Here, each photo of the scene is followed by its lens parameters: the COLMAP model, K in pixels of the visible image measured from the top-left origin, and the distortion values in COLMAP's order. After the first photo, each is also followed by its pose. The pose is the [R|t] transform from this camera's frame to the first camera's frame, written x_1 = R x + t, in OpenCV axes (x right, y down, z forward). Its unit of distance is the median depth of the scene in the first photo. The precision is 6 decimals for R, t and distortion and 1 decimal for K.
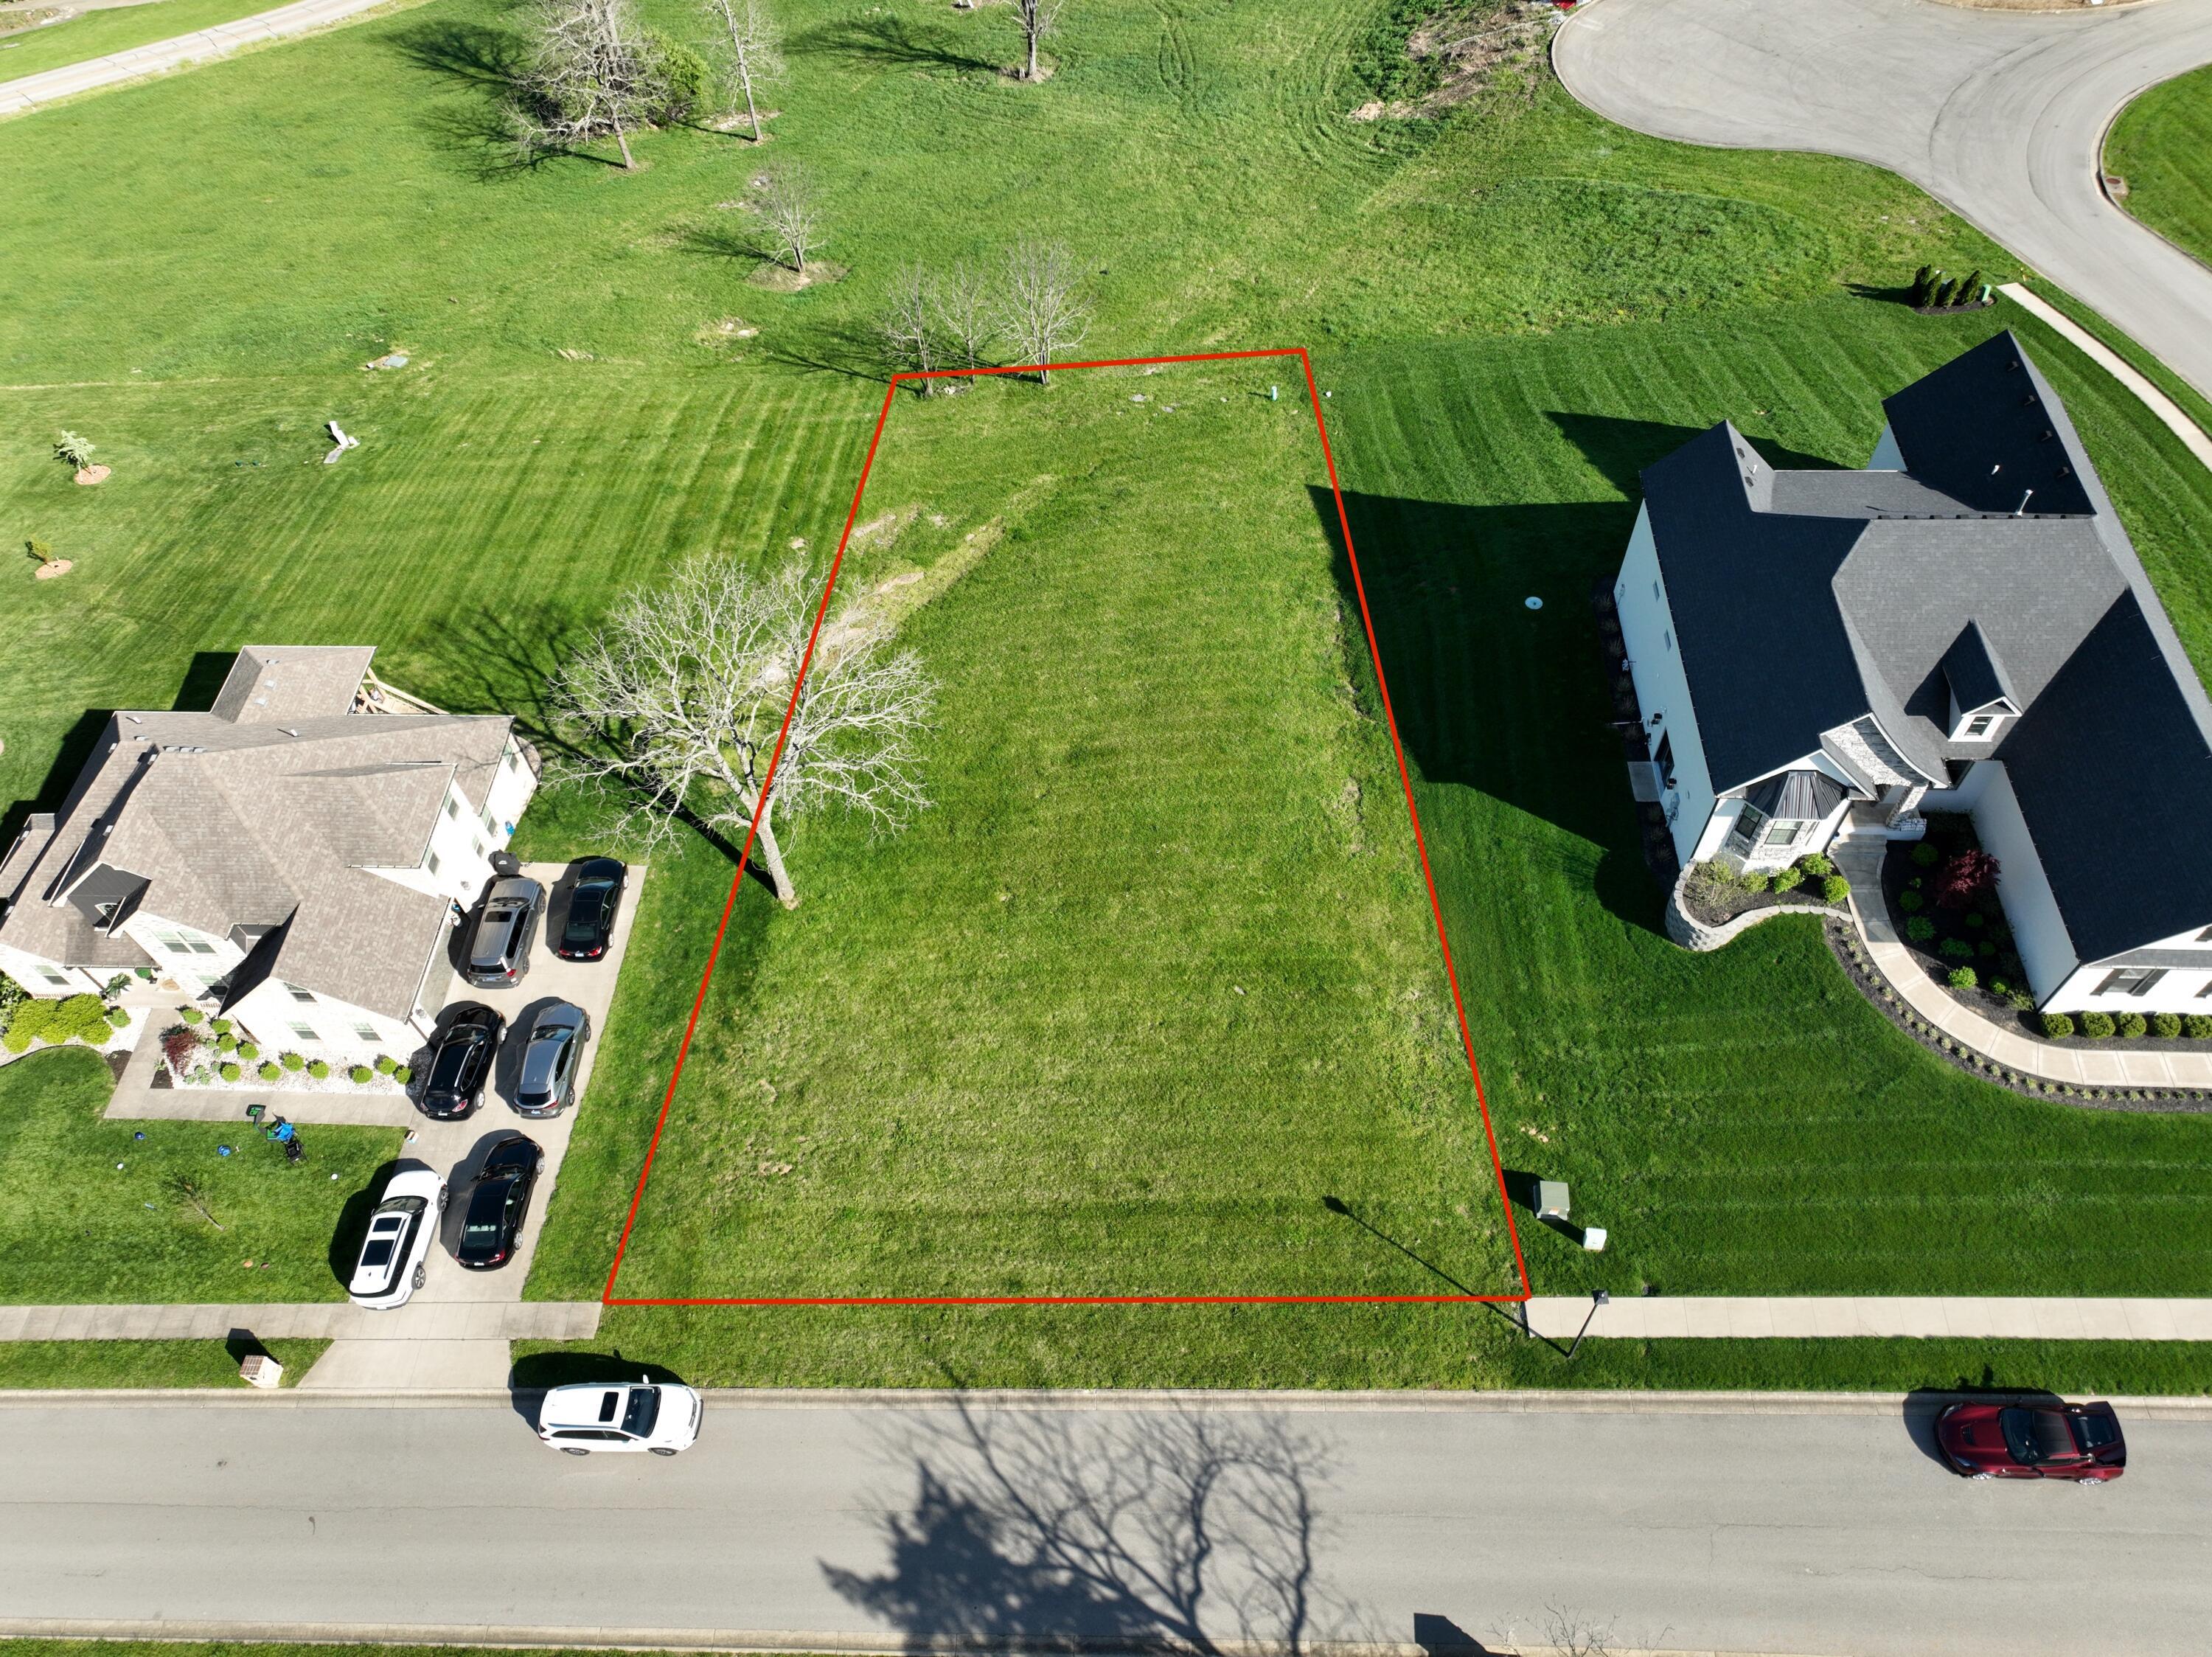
lens RADIAL K [[1546.0, 0, 1111.9], [0, 1546.0, 830.5], [0, 0, 1]] dist [-0.000249, 0.006172]
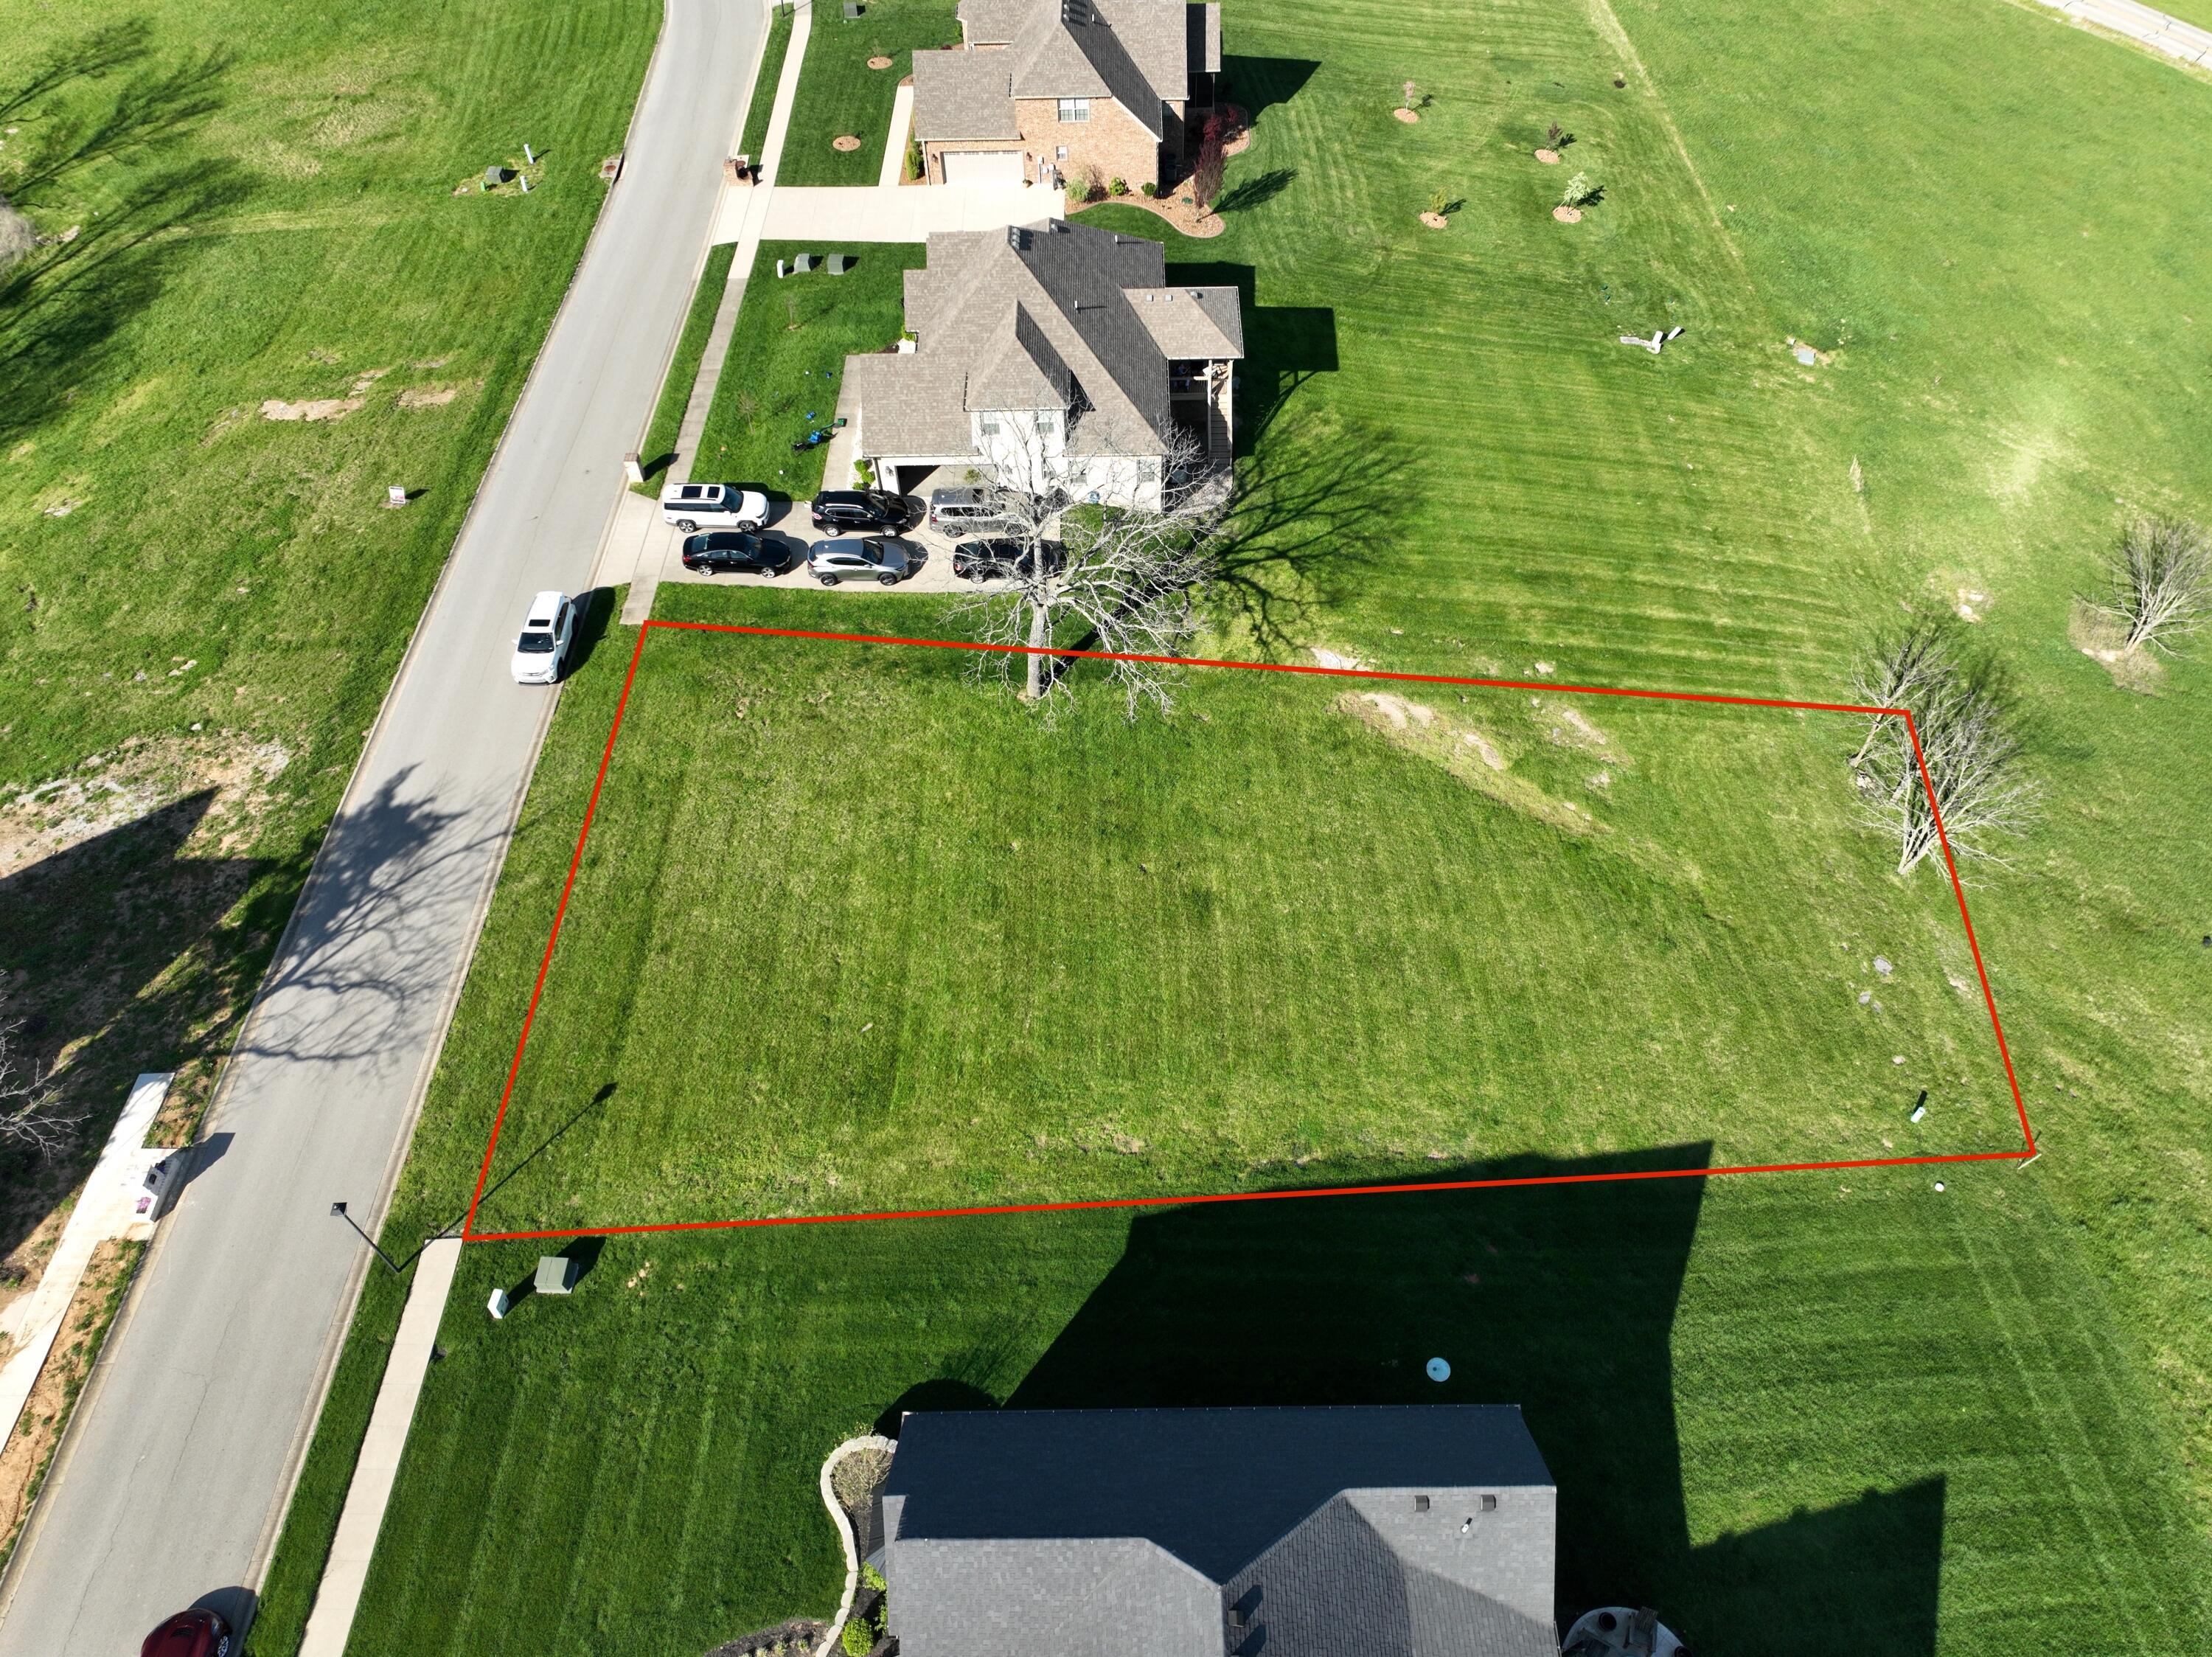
lens RADIAL K [[1546.0, 0, 1109.4], [0, 1546.0, 827.0], [0, 0, 1]] dist [-0.000249, 0.006172]
pose [[0.044806, 0.821167, -0.568926, 0.564120], [-0.796464, 0.373129, 0.475835, -0.555737], [0.603023, 0.431809, 0.670748, 0.386004]]
